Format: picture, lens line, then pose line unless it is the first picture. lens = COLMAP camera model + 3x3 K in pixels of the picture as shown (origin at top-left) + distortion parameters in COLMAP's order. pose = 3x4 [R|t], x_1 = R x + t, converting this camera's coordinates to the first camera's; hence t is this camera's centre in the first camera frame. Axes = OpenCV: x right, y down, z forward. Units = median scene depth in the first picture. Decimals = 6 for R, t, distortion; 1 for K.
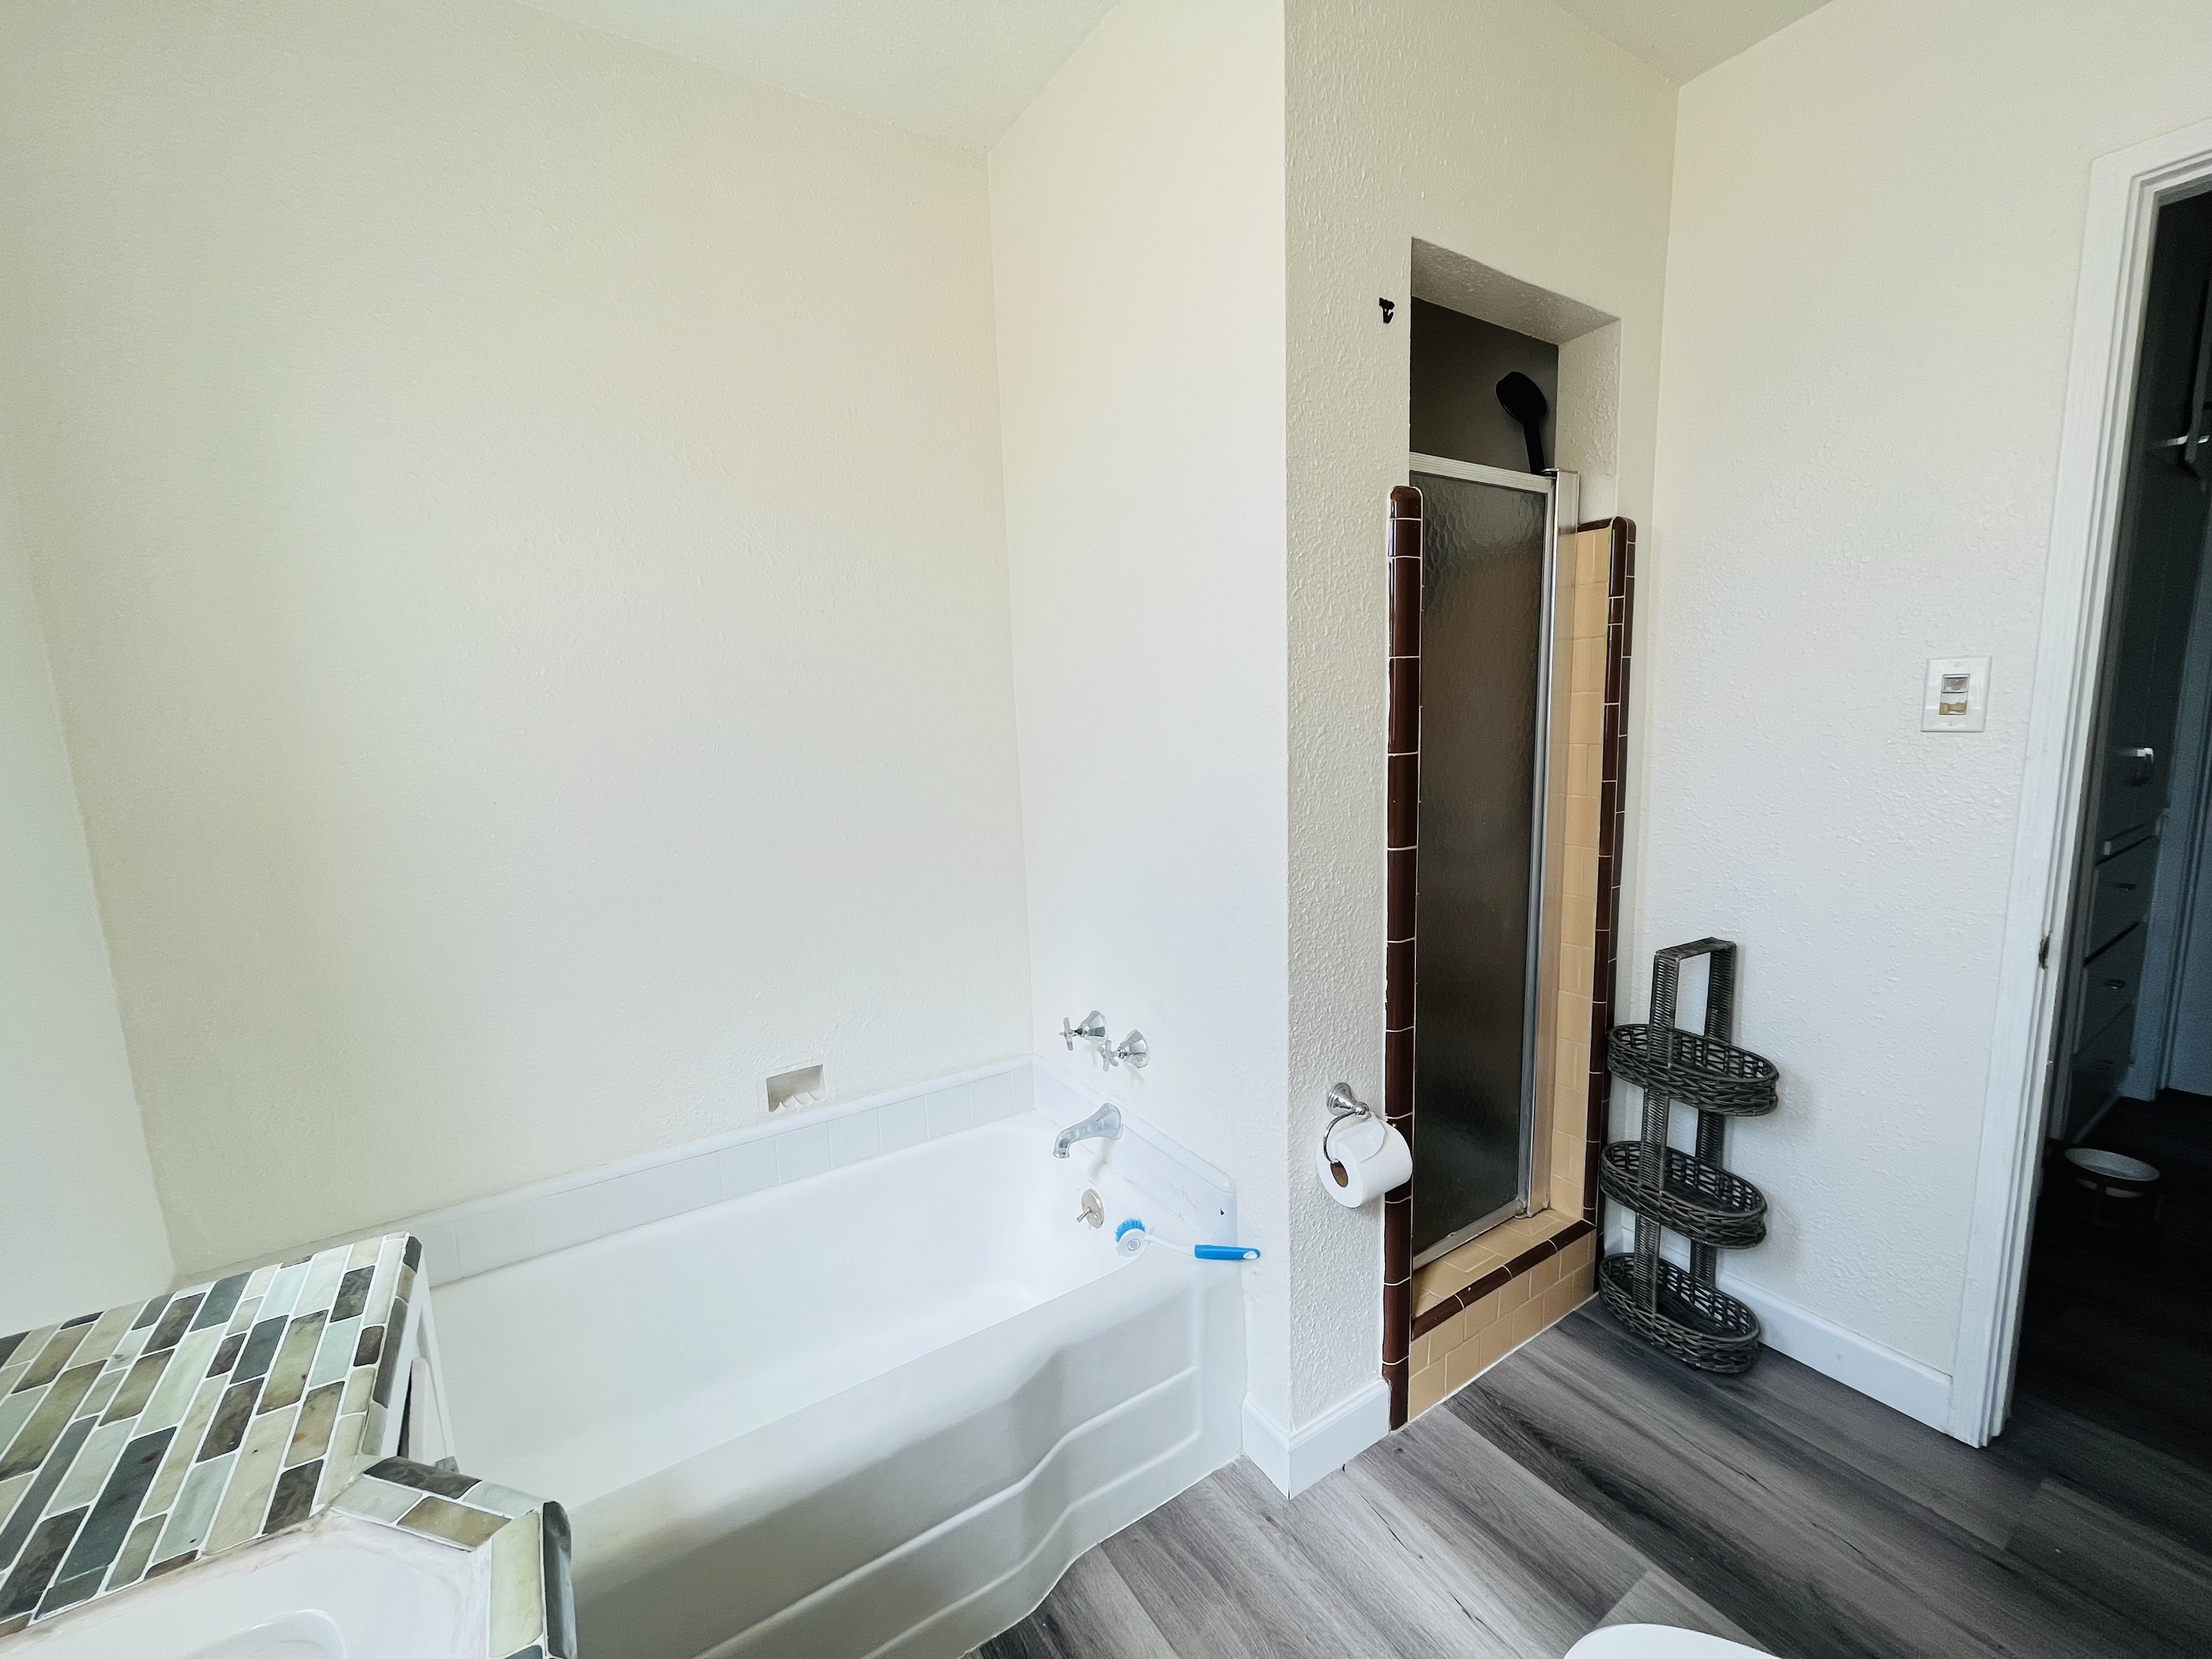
lens RADIAL K [[892.5, 0, 1105.1], [0, 892.5, 832.9], [0, 0, 1]] dist [0.000000, -0.000113]
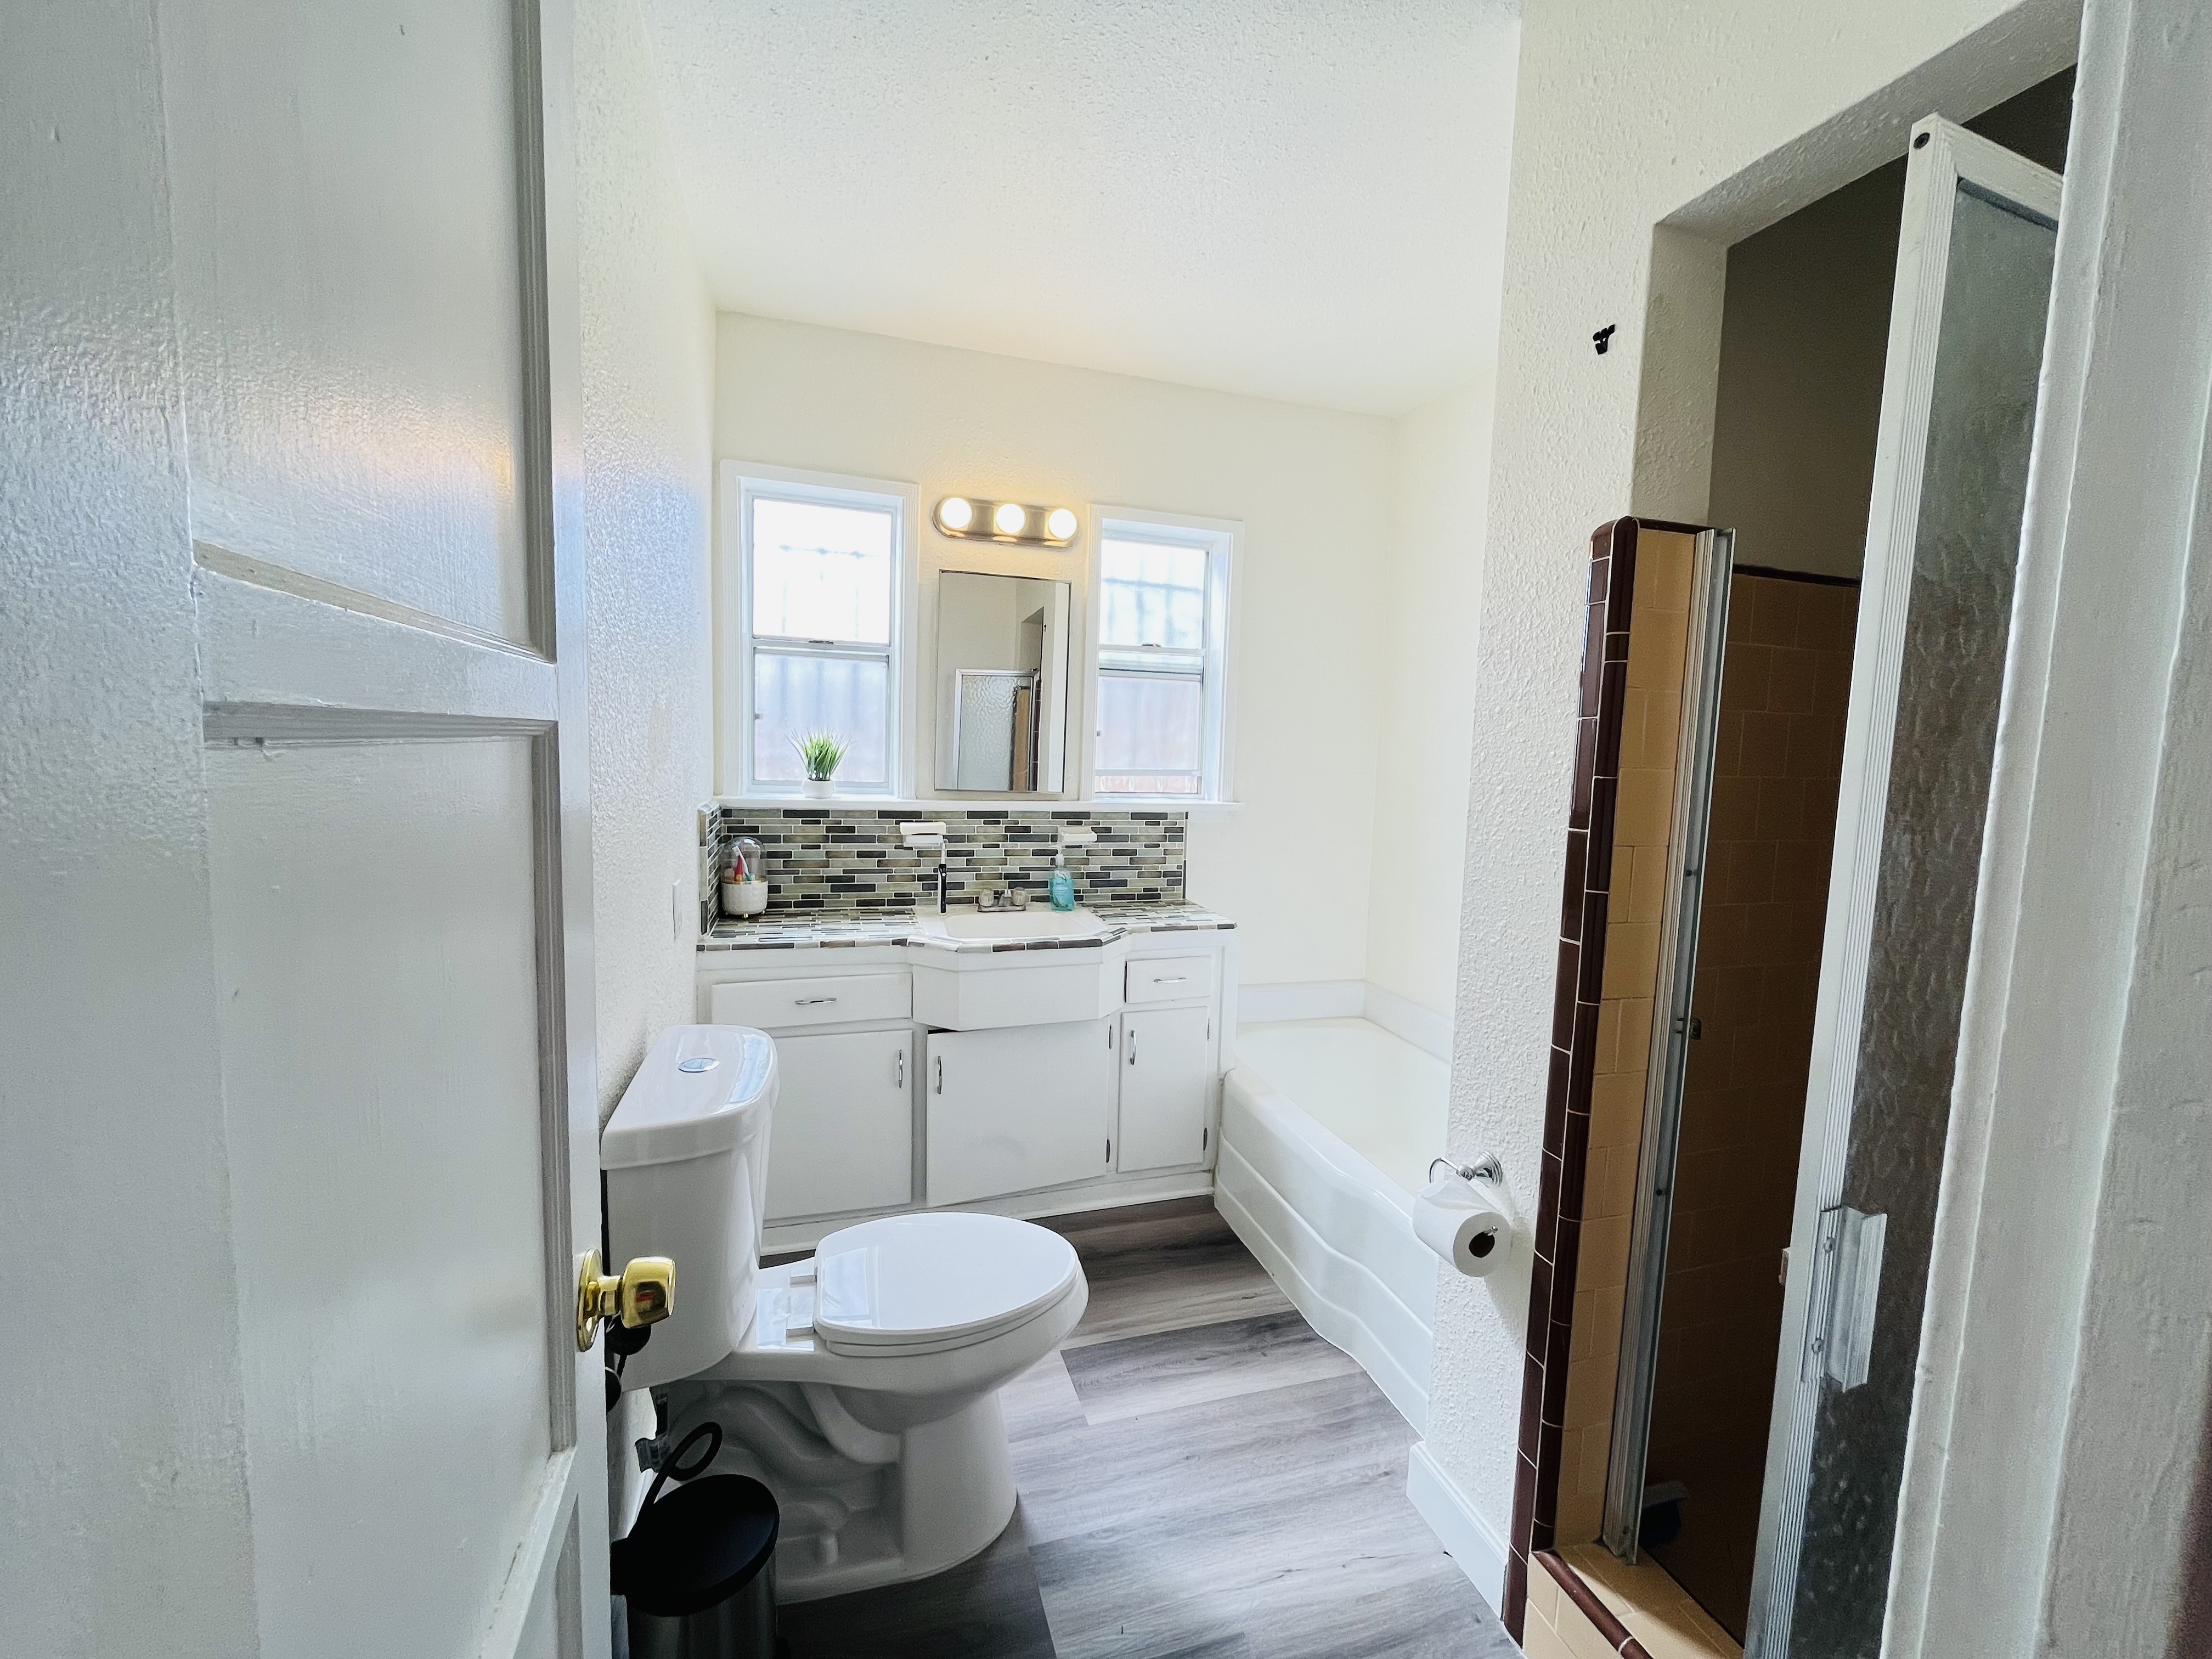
lens RADIAL K [[892.5, 0, 1104.3], [0, 892.5, 823.4], [0, 0, 1]] dist [0.000000, -0.000113]
pose [[-0.258509, 0.117949, -0.958781, 1.375090], [-0.163053, 0.972949, 0.163655, -0.173329], [0.952148, 0.198639, -0.232284, 0.825874]]
